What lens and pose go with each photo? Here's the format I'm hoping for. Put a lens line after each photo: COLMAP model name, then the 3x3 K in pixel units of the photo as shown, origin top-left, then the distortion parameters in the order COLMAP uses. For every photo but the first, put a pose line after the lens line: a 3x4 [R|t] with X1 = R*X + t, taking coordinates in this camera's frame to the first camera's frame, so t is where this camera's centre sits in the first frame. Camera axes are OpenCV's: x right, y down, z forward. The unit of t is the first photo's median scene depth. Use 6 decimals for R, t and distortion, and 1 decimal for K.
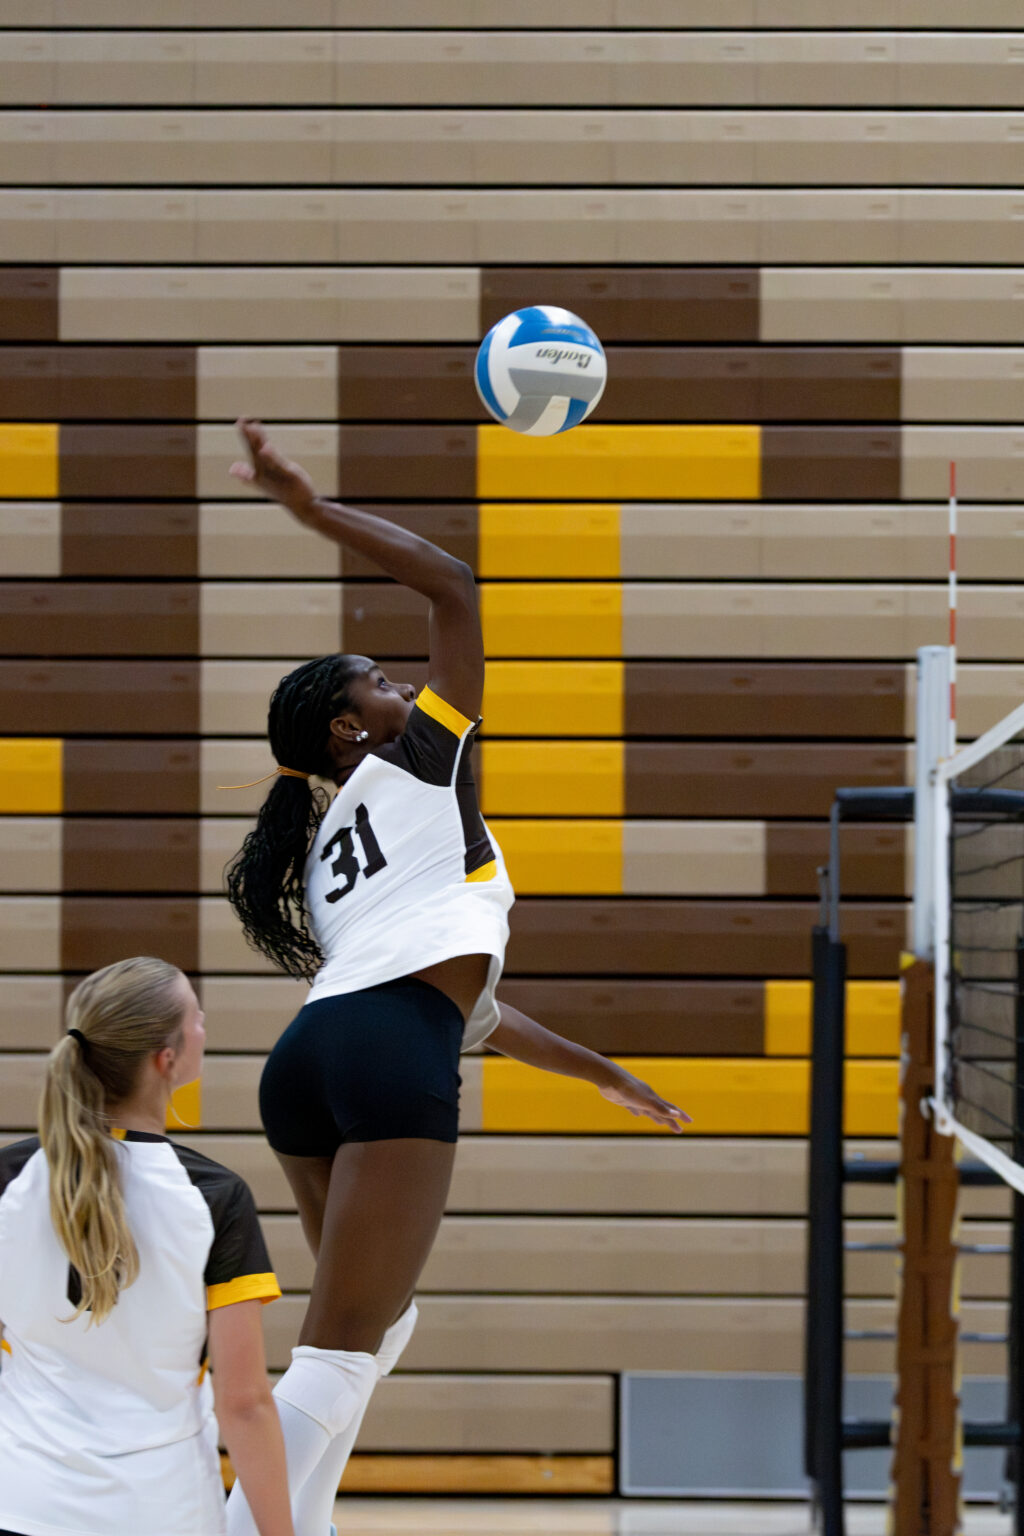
lens RADIAL K [[4883.6, 0, 512.0], [0, 4883.6, 768.0], [0, 0, 1]] dist [0.066423, -0.276080]
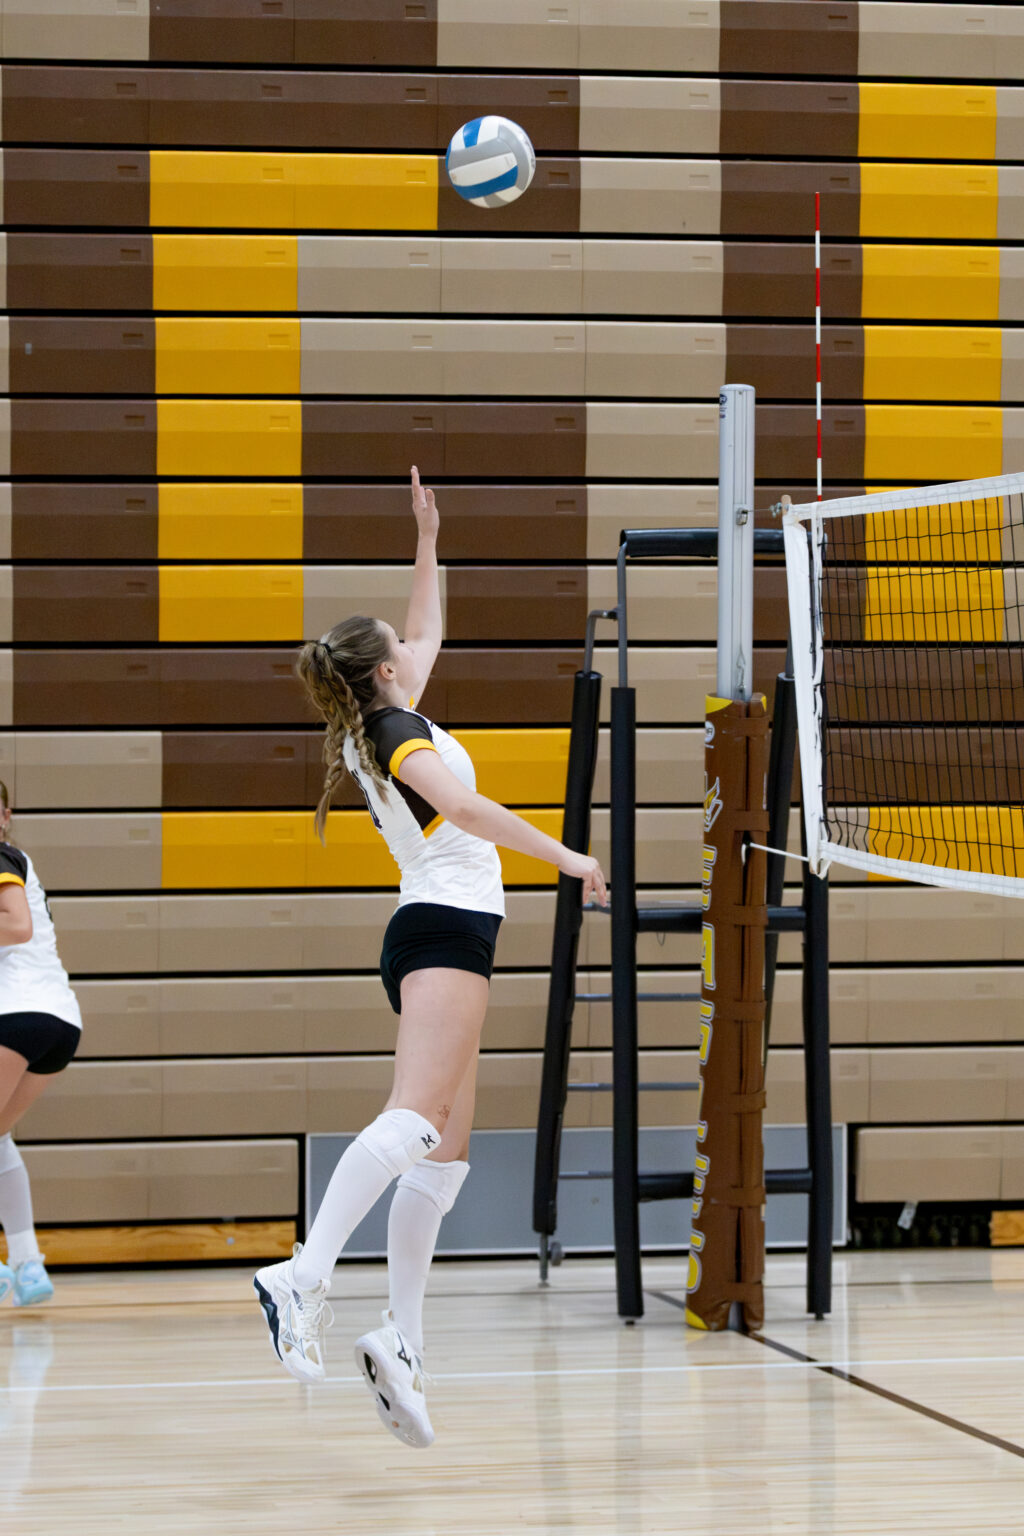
lens RADIAL K [[5126.2, 0, 512.0], [0, 5126.2, 768.0], [0, 0, 1]] dist [0.114828, -0.277699]
pose [[0.973020, -0.015144, 0.230225, -0.179276], [0.003396, 0.998676, 0.051338, -0.001077], [-0.230697, -0.049171, 0.971782, 0.004663]]
